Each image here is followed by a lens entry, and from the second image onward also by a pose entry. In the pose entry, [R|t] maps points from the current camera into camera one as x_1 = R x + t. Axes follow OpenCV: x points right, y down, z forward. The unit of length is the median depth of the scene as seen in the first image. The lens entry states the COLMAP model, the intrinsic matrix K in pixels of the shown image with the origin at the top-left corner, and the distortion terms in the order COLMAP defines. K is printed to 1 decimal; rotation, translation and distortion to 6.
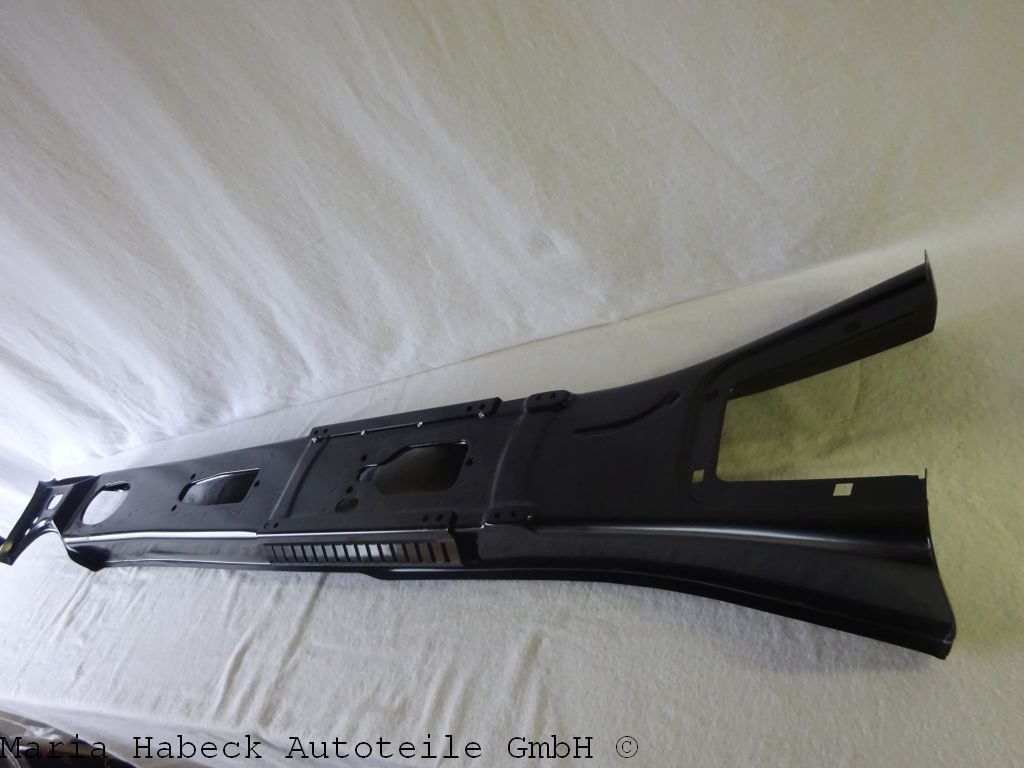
lens RADIAL K [[795.8, 0, 513.8], [0, 795.8, 390.7], [0, 0, 1]] dist [0.019919, -0.013011]
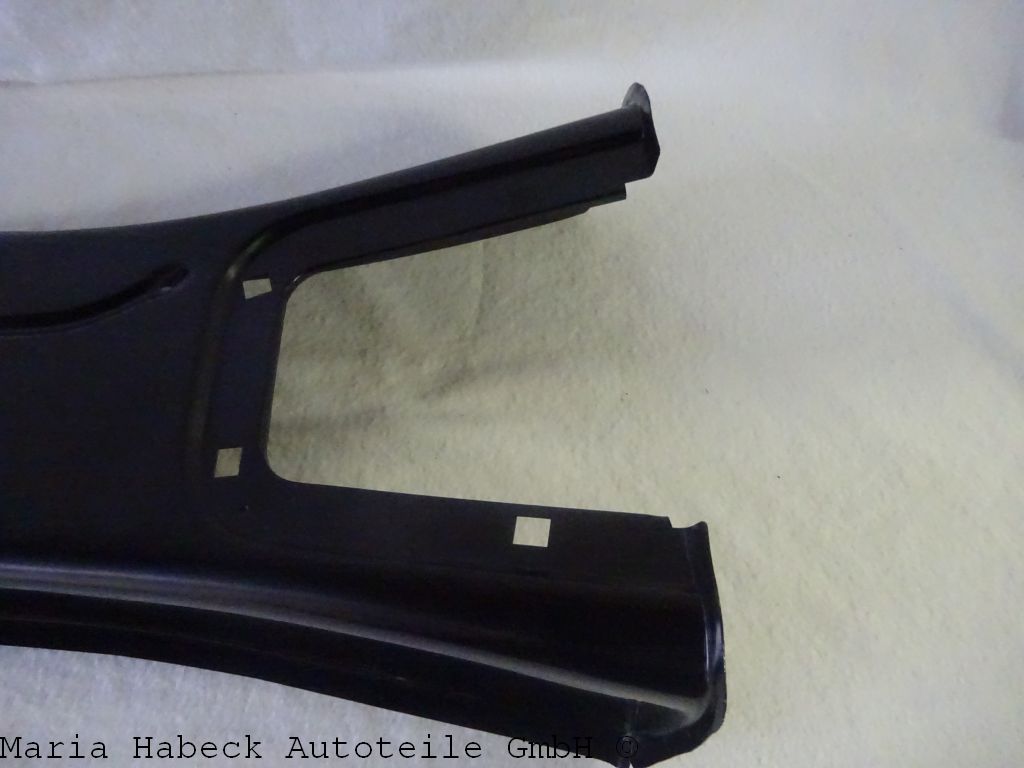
lens RADIAL K [[795.8, 0, 528.9], [0, 795.8, 412.8], [0, 0, 1]] dist [0.019919, -0.013011]
pose [[0.791282, -0.017578, 0.611198, 0.073223], [-0.142624, 0.966708, 0.212449, -0.047218], [-0.594584, -0.255279, 0.762432, 0.485158]]
